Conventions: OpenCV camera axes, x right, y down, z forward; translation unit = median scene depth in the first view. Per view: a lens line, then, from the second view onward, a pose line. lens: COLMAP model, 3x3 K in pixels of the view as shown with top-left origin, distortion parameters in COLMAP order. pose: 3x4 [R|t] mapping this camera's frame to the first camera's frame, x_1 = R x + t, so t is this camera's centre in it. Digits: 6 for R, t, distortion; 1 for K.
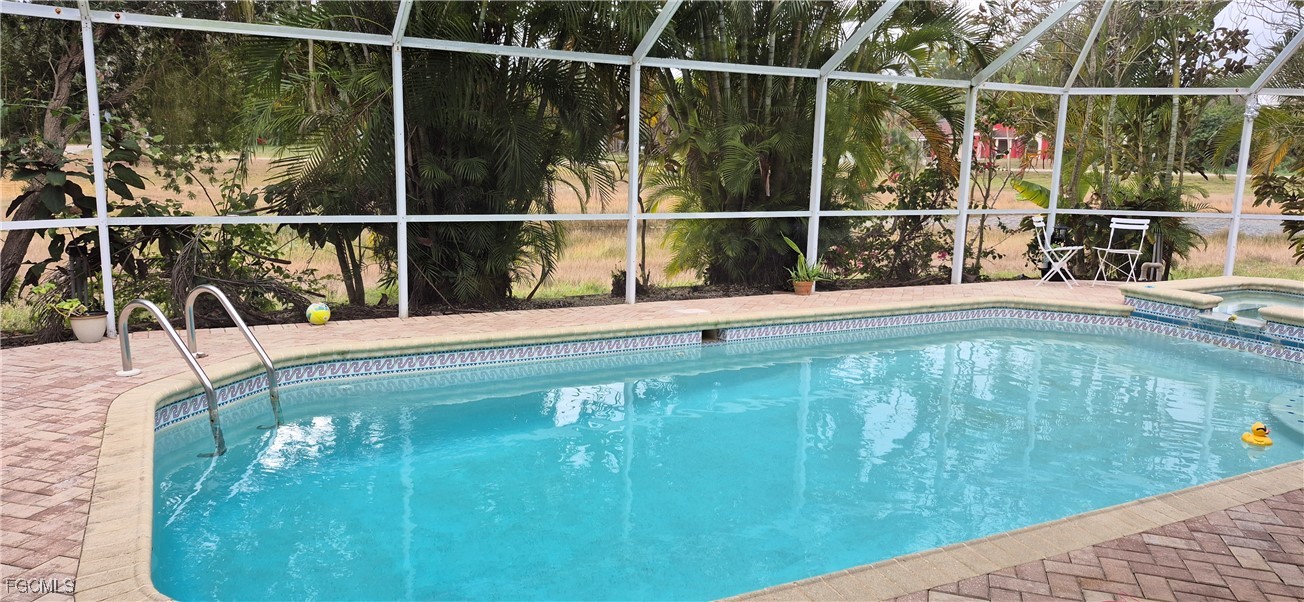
lens RADIAL K [[923.7, 0, 651.8], [0, 923.7, 288.2], [0, 0, 1]] dist [0.063112, -0.084831]
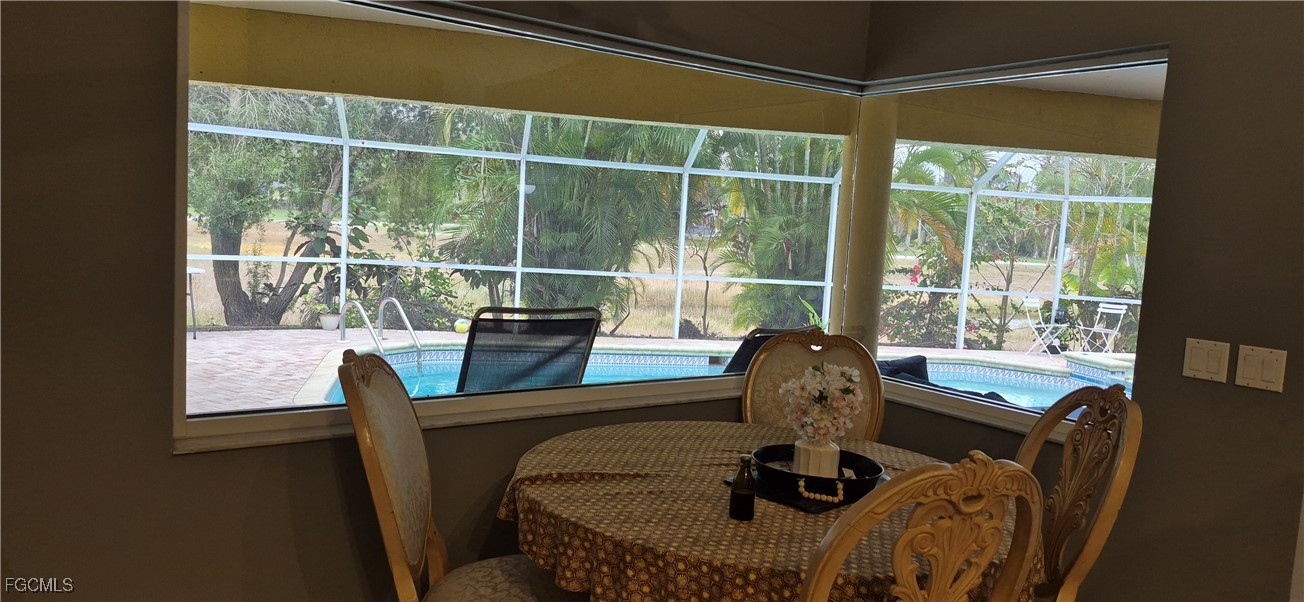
lens RADIAL K [[923.7, 0, 651.8], [0, 923.7, 288.2], [0, 0, 1]] dist [0.063112, -0.084831]
pose [[0.967839, 0.049882, -0.246576, 0.311469], [-0.073237, 0.993559, -0.086469, 0.069866], [0.240674, 0.101747, 0.965258, -0.408790]]
